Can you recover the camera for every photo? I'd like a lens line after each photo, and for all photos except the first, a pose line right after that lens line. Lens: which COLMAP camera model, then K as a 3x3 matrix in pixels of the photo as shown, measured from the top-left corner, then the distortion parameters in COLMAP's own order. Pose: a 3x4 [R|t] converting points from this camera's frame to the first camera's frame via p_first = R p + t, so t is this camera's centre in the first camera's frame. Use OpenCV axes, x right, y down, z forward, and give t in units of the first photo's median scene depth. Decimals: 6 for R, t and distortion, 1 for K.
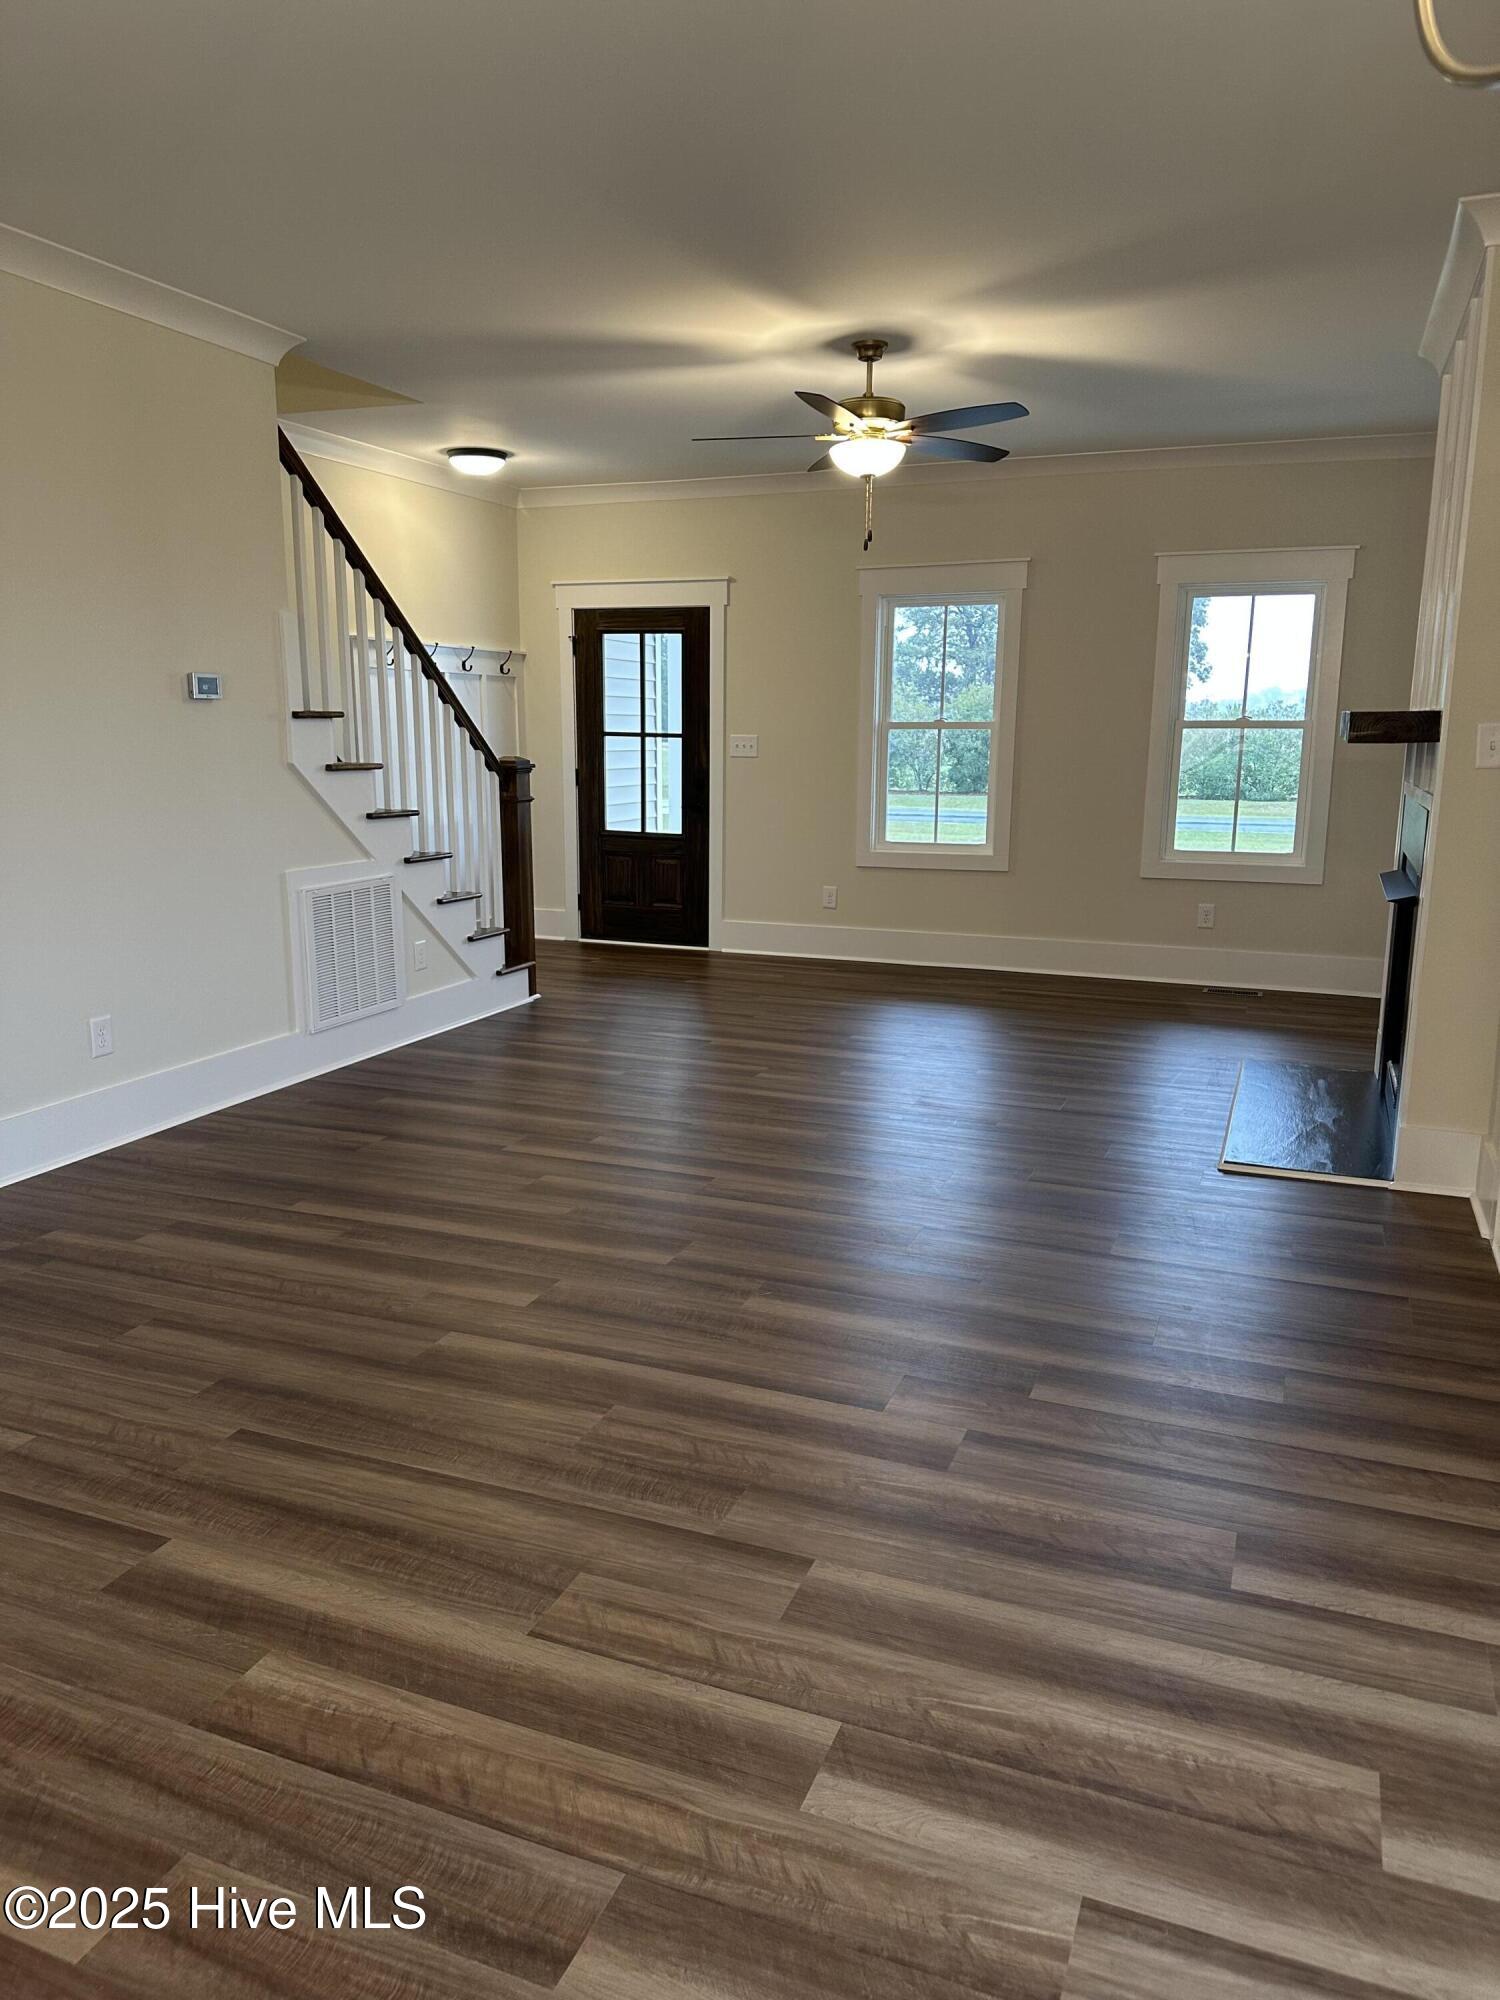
lens RADIAL K [[1411.2, 0, 748.4], [0, 1411.2, 1005.5], [0, 0, 1]] dist [0.013837, -0.018954]
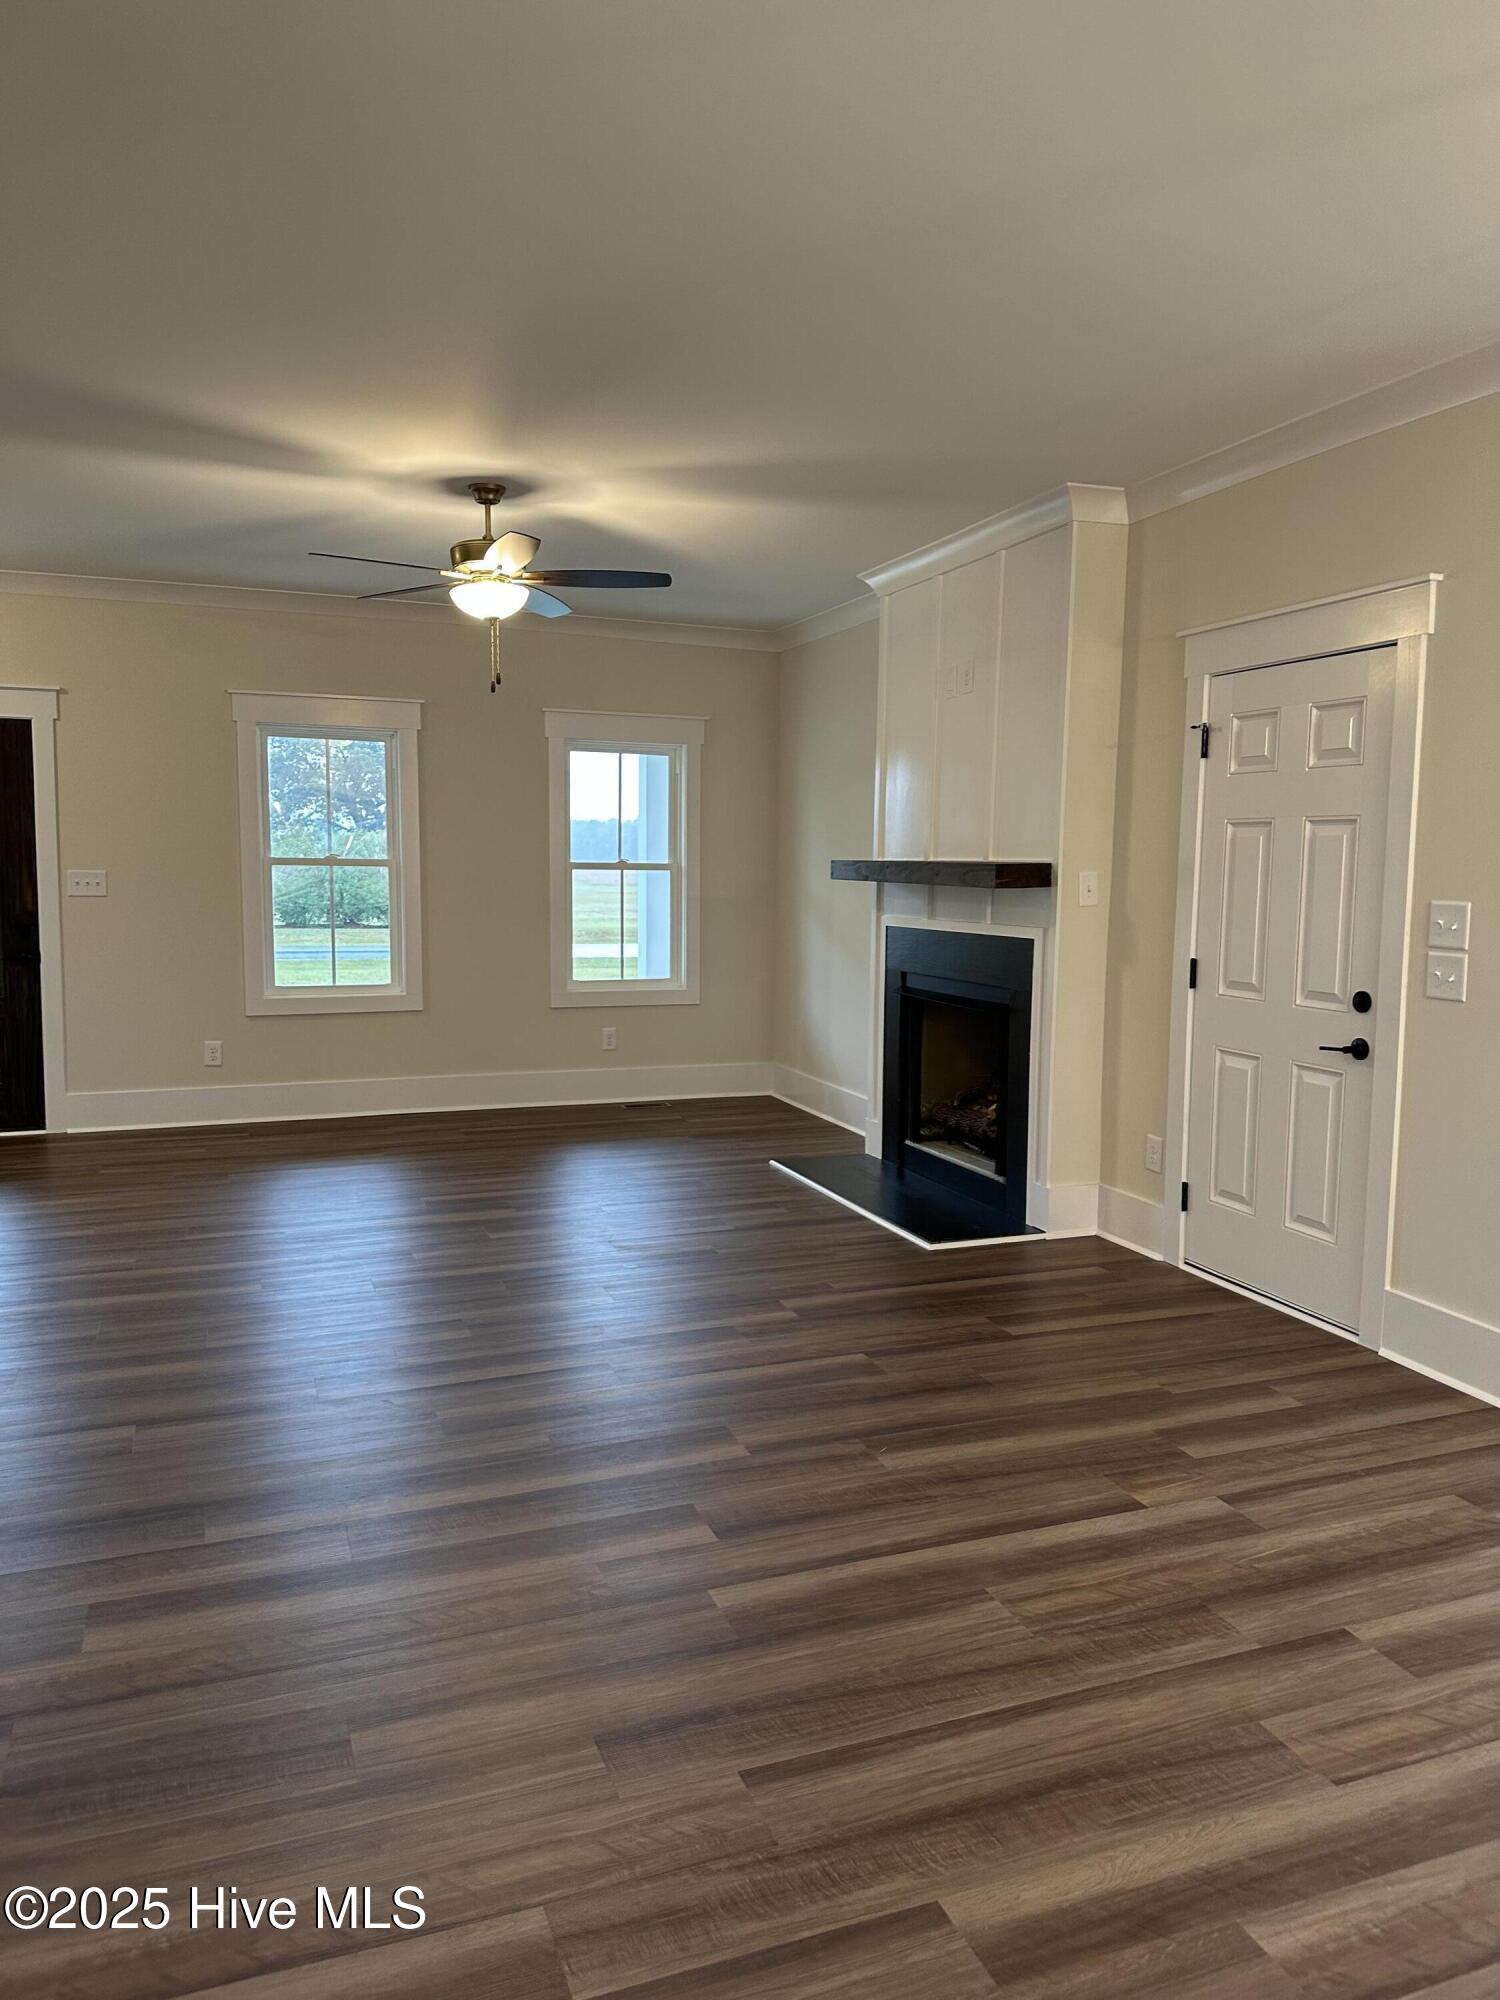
lens RADIAL K [[1411.2, 0, 752.4], [0, 1411.2, 1002.3], [0, 0, 1]] dist [0.013837, -0.018954]
pose [[0.727474, -0.057915, 0.683686, -0.296890], [0.119935, 0.991824, -0.043600, -0.030911], [-0.675571, 0.113715, 0.728472, 0.127833]]
